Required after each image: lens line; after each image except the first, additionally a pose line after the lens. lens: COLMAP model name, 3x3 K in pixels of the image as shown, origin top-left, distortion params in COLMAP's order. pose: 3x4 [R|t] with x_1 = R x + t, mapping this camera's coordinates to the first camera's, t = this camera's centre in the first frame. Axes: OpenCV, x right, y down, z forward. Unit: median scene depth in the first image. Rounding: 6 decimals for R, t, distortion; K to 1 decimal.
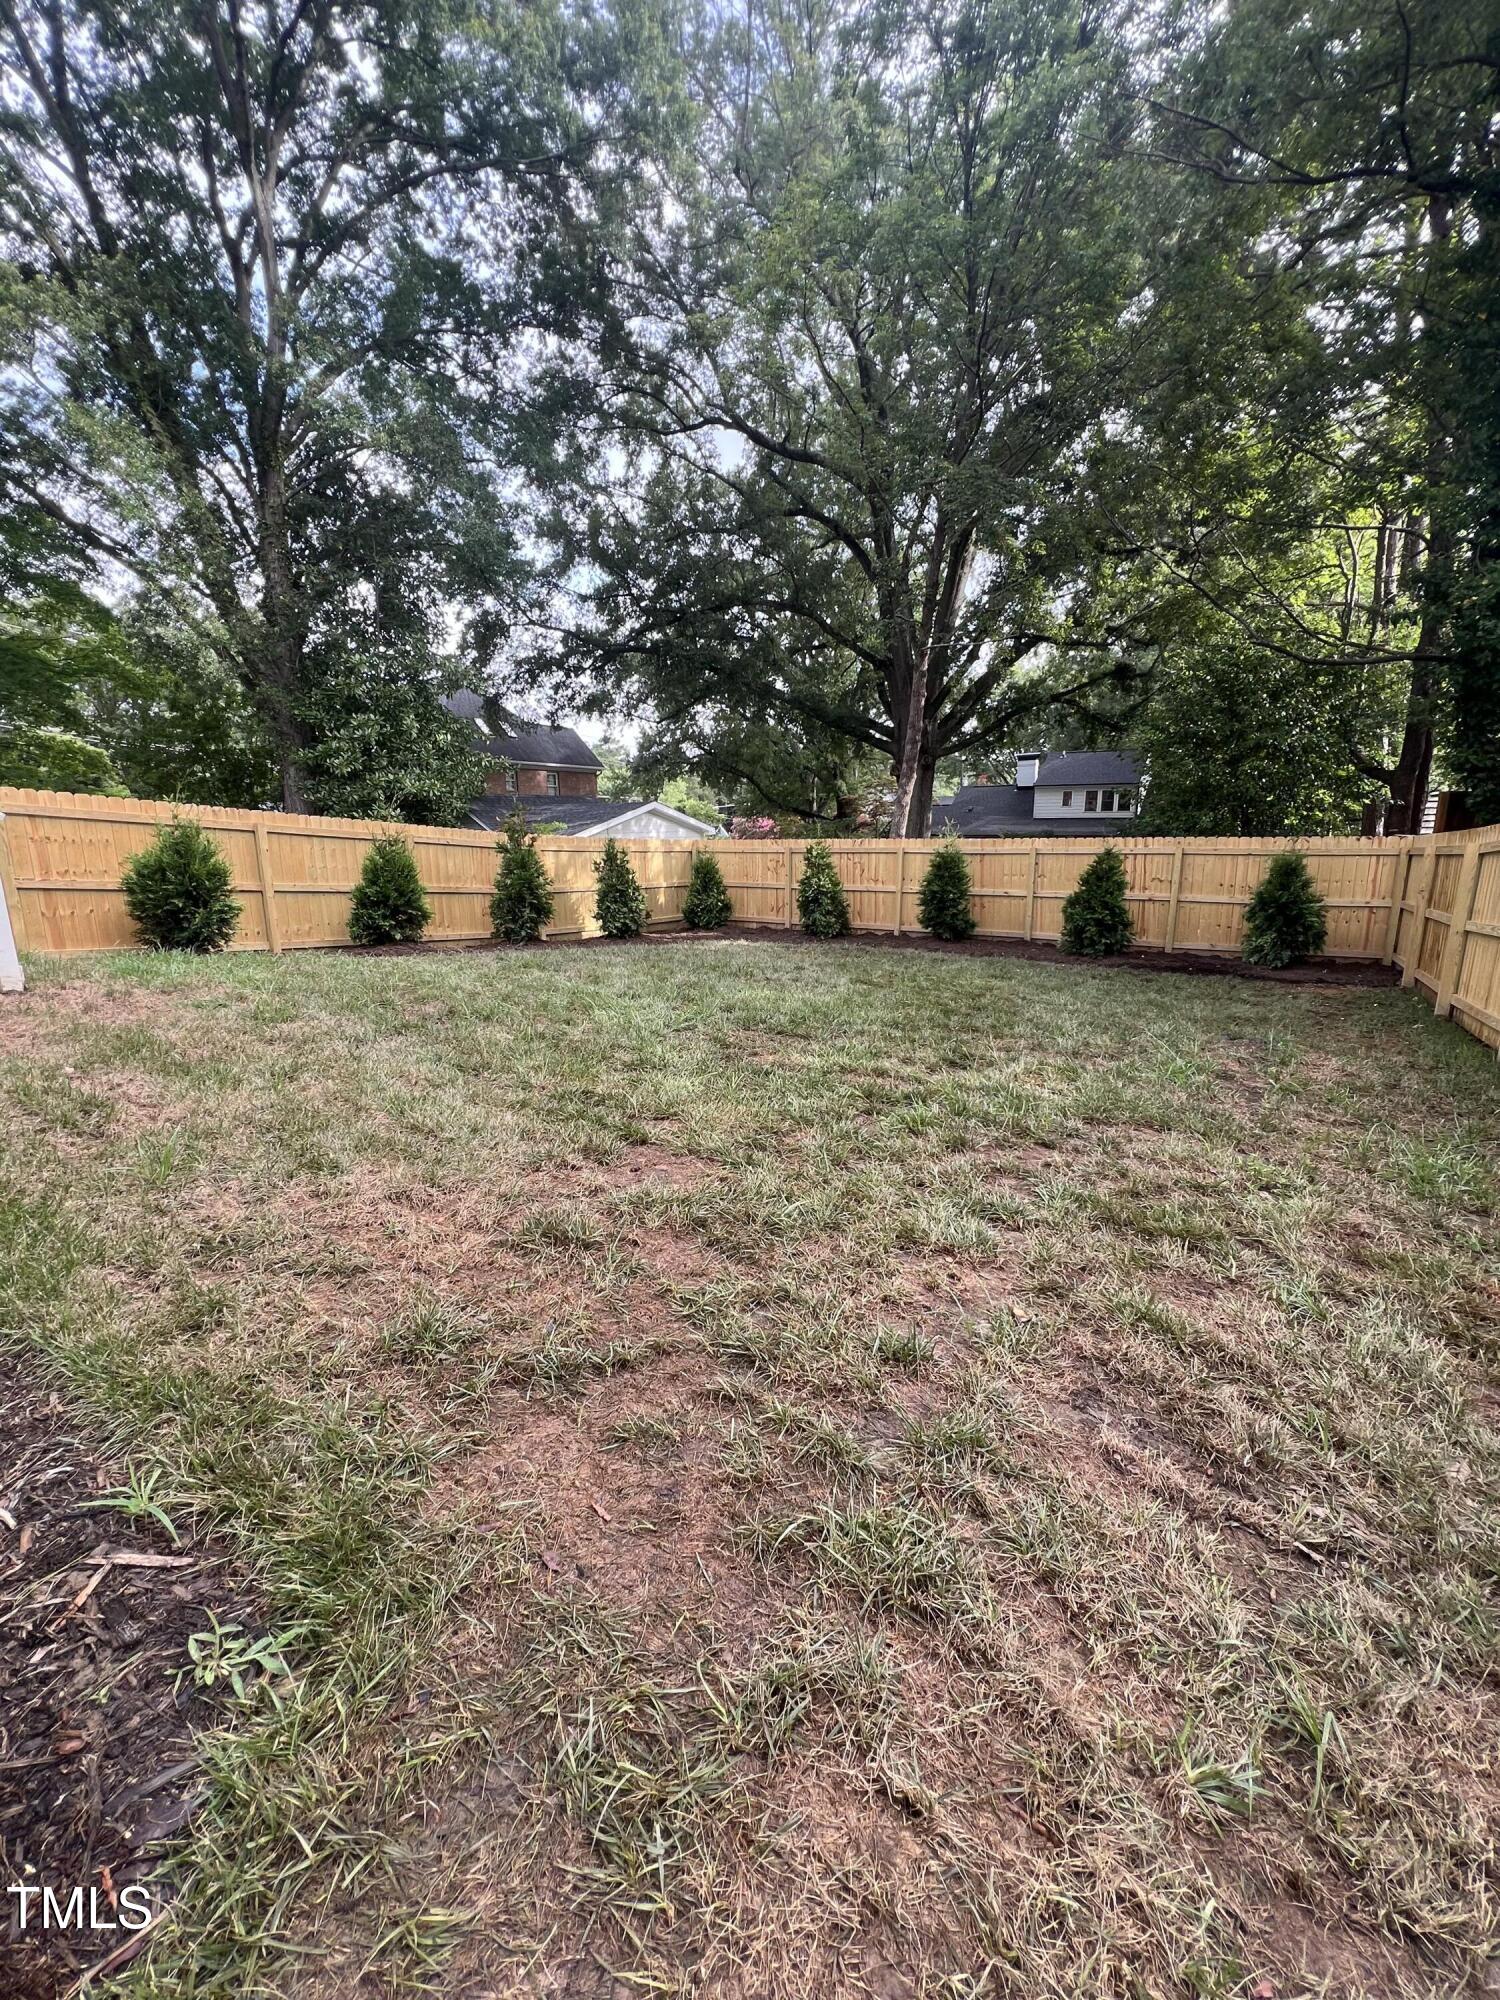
lens RADIAL K [[802.3, 0, 748.1], [0, 802.3, 996.1], [0, 0, 1]] dist [-0.000138, 0.000230]
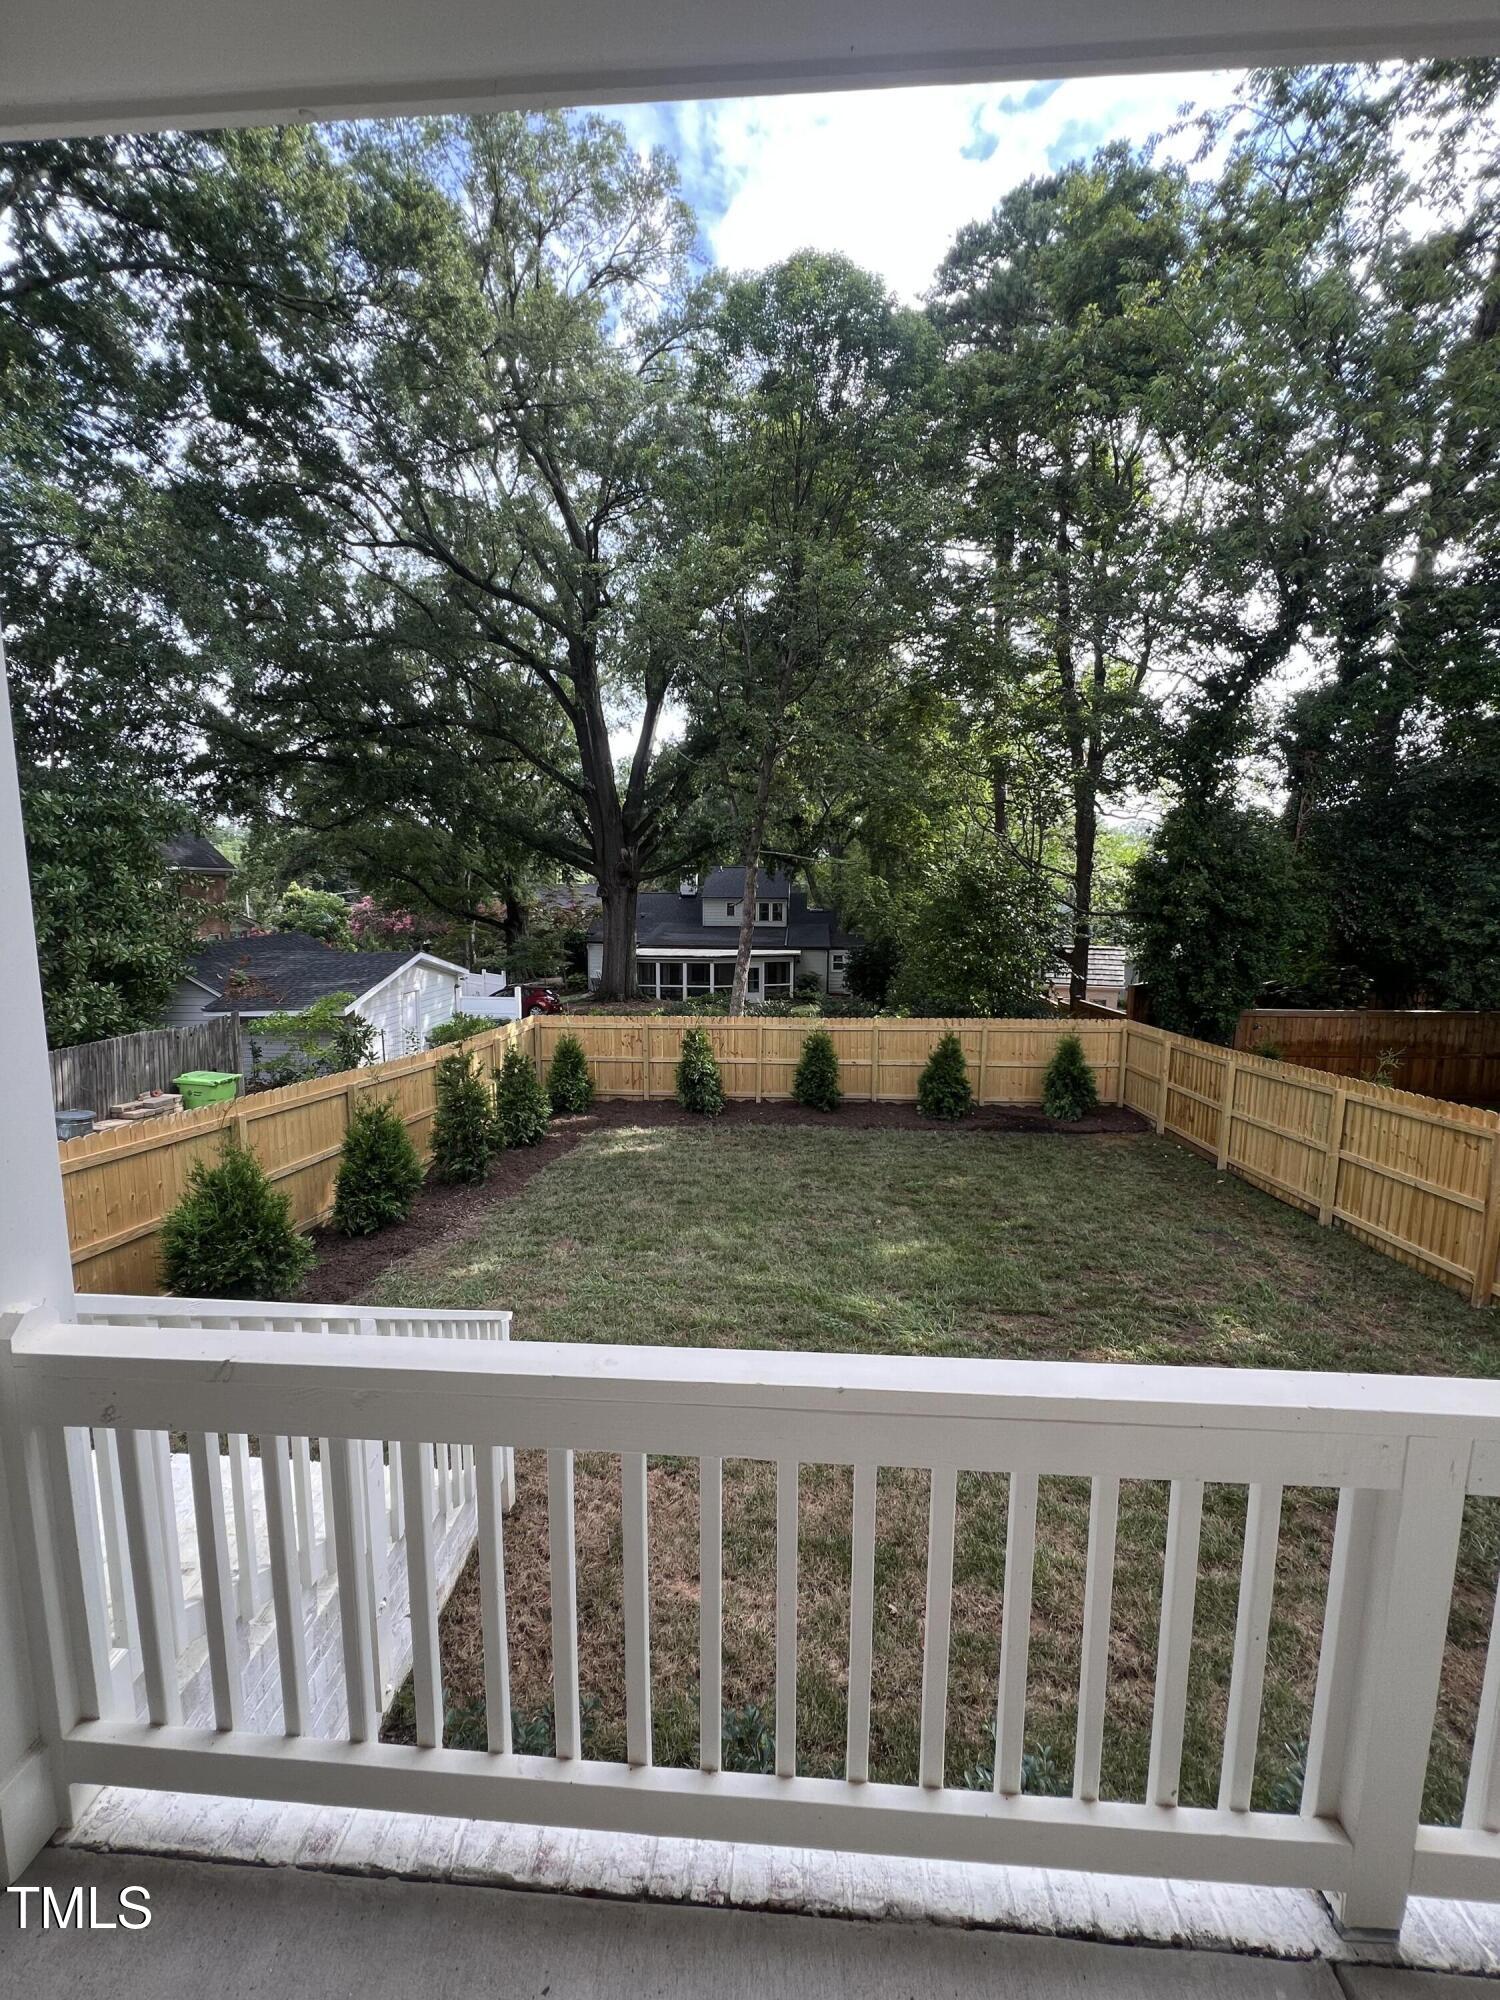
lens RADIAL K [[802.3, 0, 748.1], [0, 802.3, 996.1], [0, 0, 1]] dist [-0.000138, 0.000230]
pose [[0.881897, -0.051446, 0.468627, -0.152869], [0.090700, 0.993973, -0.061569, -0.068965], [-0.462635, 0.096802, 0.881248, 0.005642]]
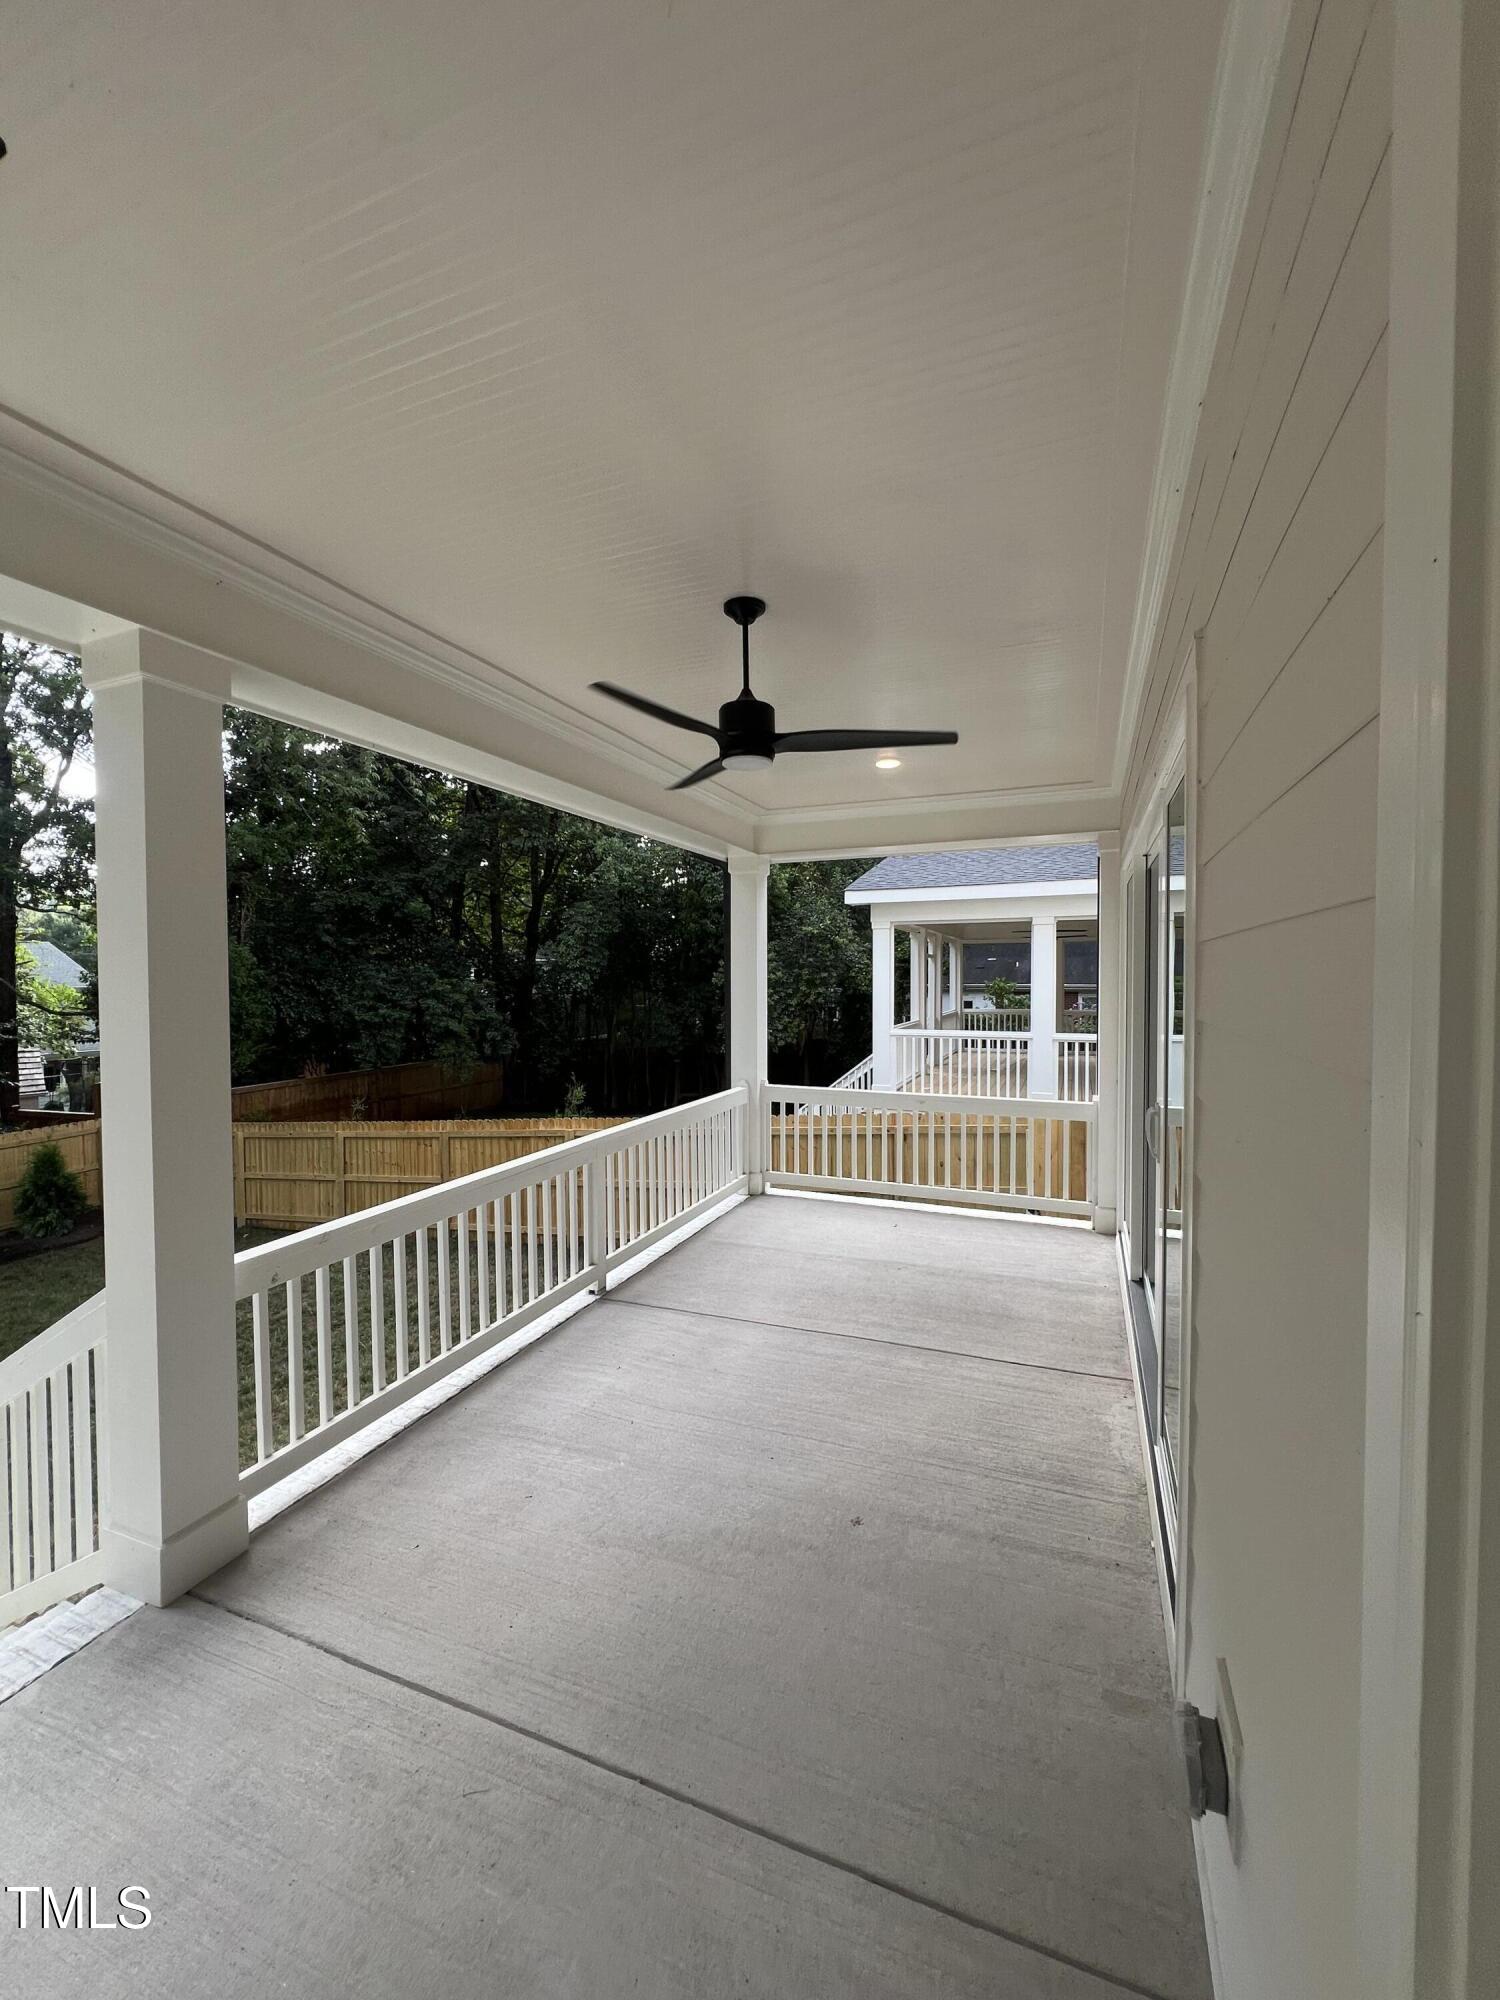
lens RADIAL K [[802.3, 0, 748.1], [0, 802.3, 996.1], [0, 0, 1]] dist [-0.000138, 0.000230]
pose [[-0.171075, -0.021501, 0.985023, -0.264259], [0.215585, 0.974718, 0.058718, -0.079893], [-0.961383, 0.222401, -0.162115, 0.015620]]
